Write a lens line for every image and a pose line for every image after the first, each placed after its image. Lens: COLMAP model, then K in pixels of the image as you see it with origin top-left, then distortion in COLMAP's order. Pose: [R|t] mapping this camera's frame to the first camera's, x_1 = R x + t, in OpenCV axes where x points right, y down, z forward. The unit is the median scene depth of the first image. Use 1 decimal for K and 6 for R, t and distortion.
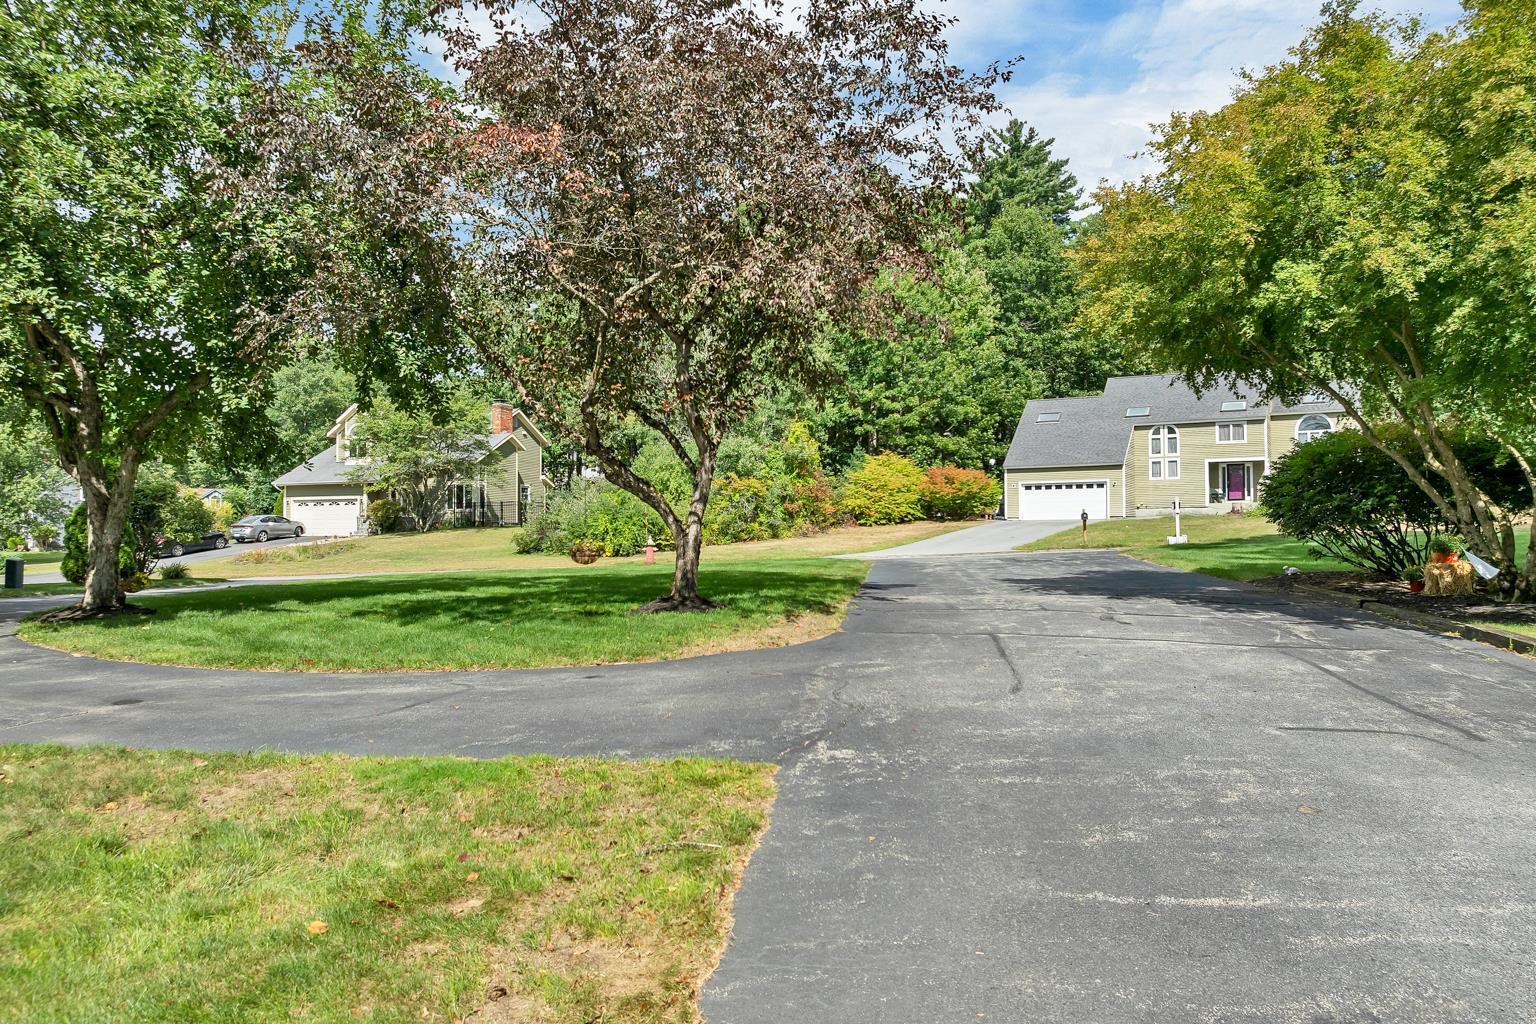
lens RADIAL K [[1109.8, 0, 770.8], [0, 1109.8, 516.0], [0, 0, 1]] dist [-0.041852, 0.007014]
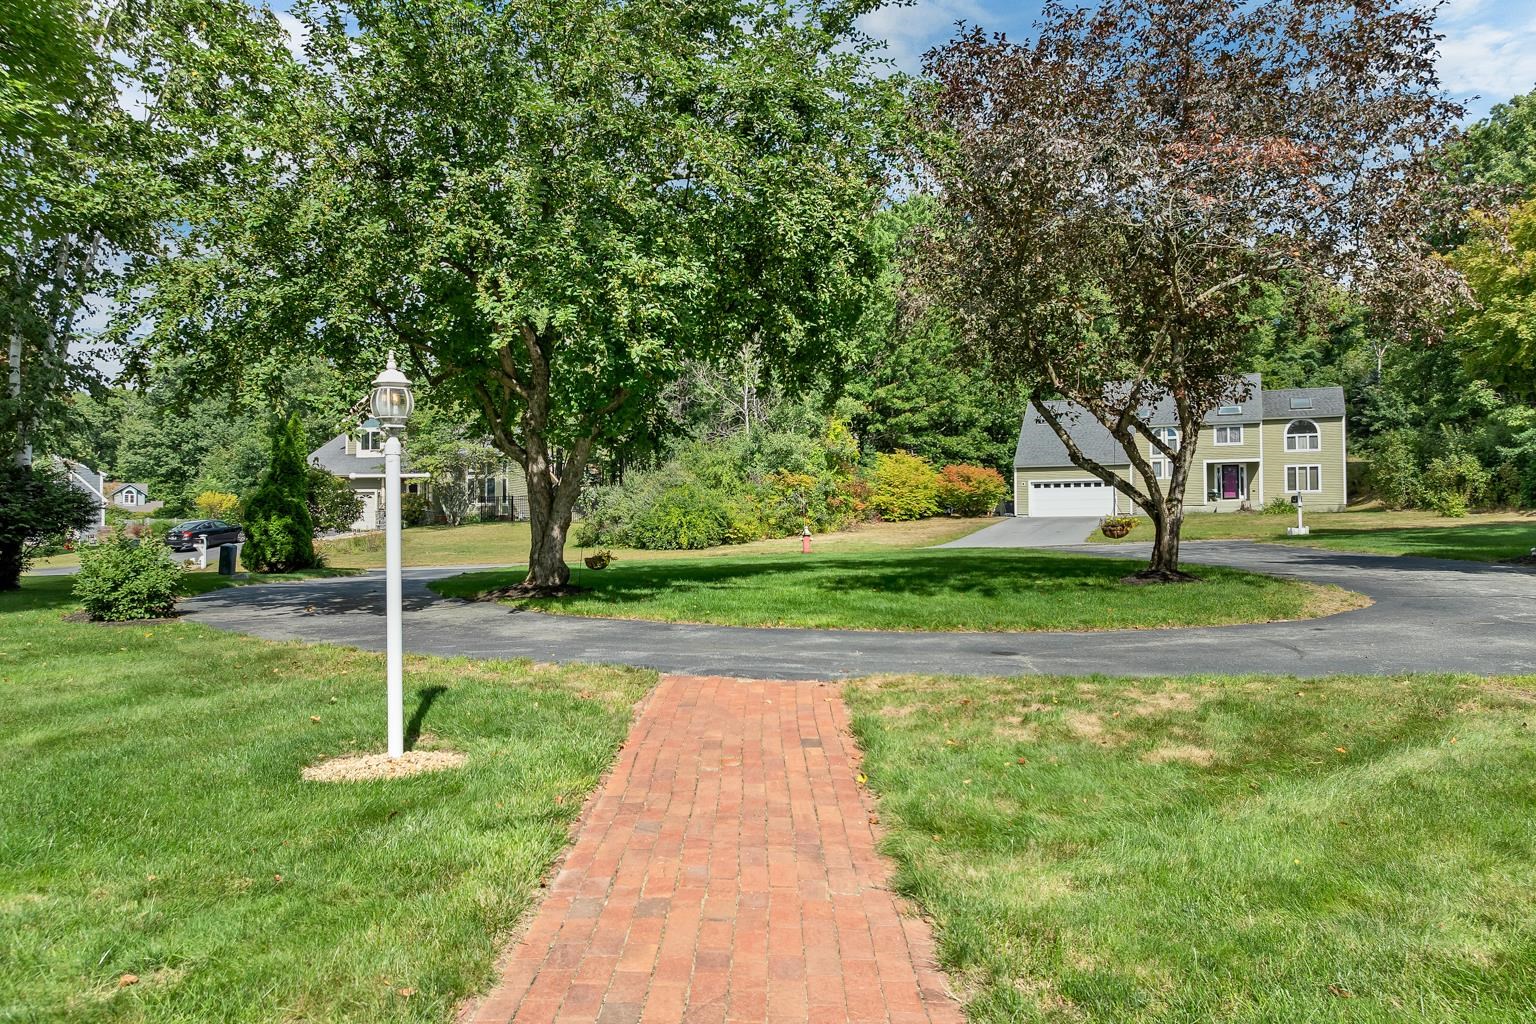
lens RADIAL K [[1109.8, 0, 767.4], [0, 1109.8, 503.4], [0, 0, 1]] dist [-0.041852, 0.007014]
pose [[0.994665, 0.005703, 0.102999, -0.131854], [-0.004451, 0.999914, -0.012375, 0.005140], [-0.103060, 0.011851, 0.994605, -0.011522]]
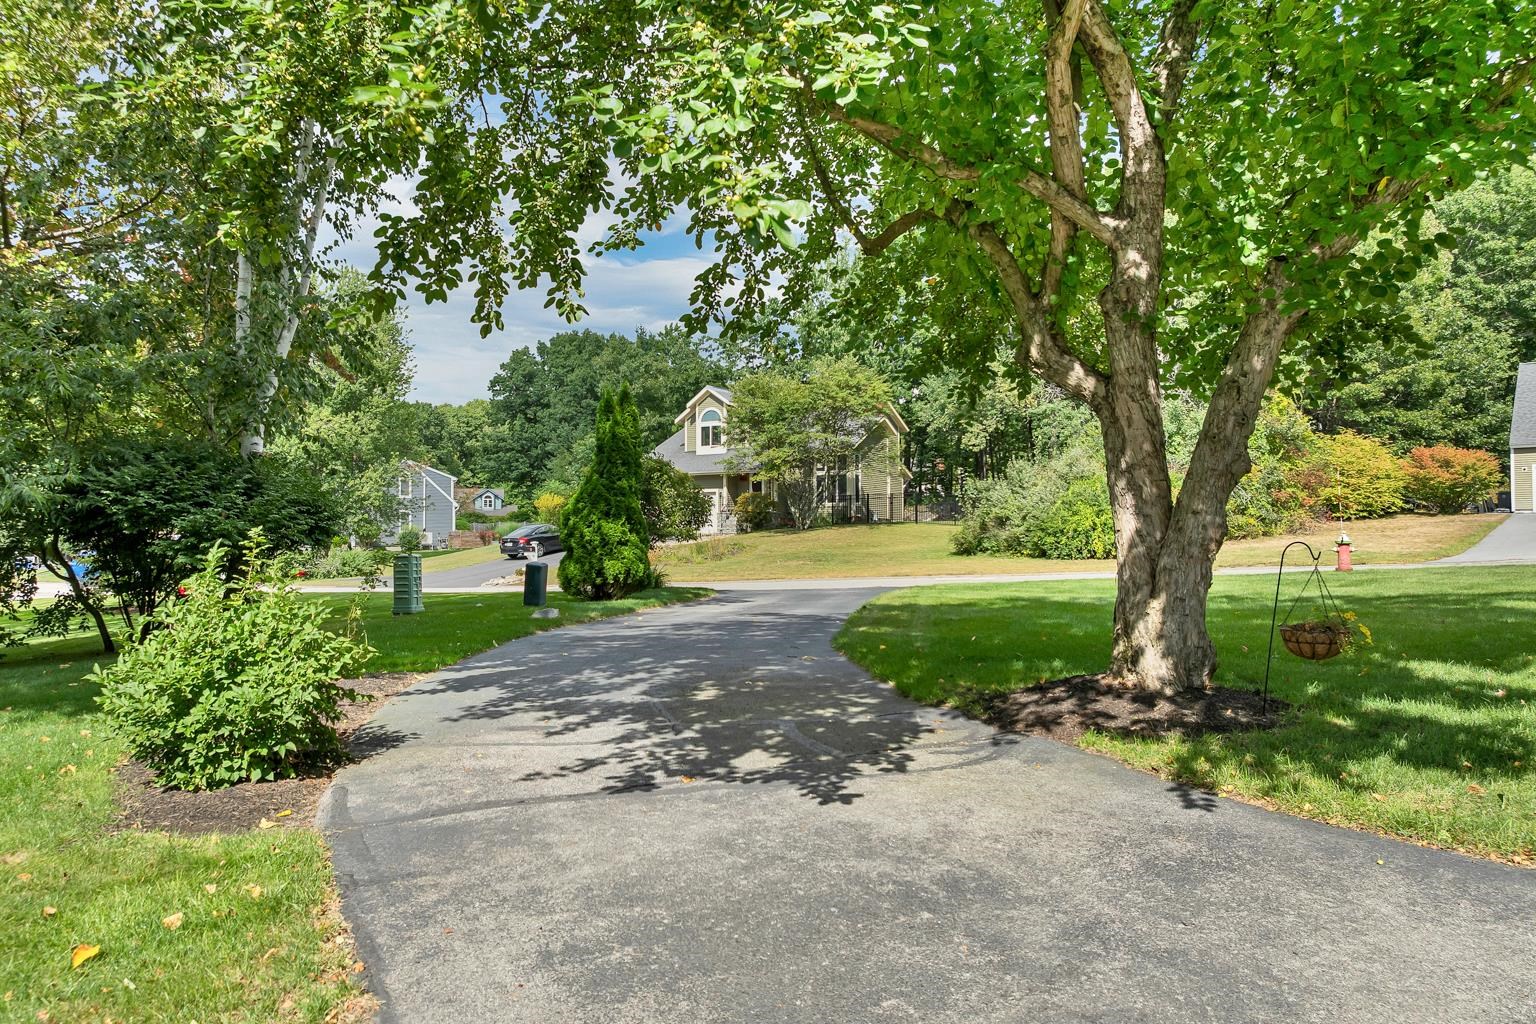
lens RADIAL K [[1109.8, 0, 766.8], [0, 1109.8, 513.6], [0, 0, 1]] dist [-0.041852, 0.007014]
pose [[0.982605, -0.004542, -0.185652, -0.174887], [0.004125, 0.999988, -0.002637, 0.004269], [0.185662, 0.001825, 0.982612, 0.140850]]
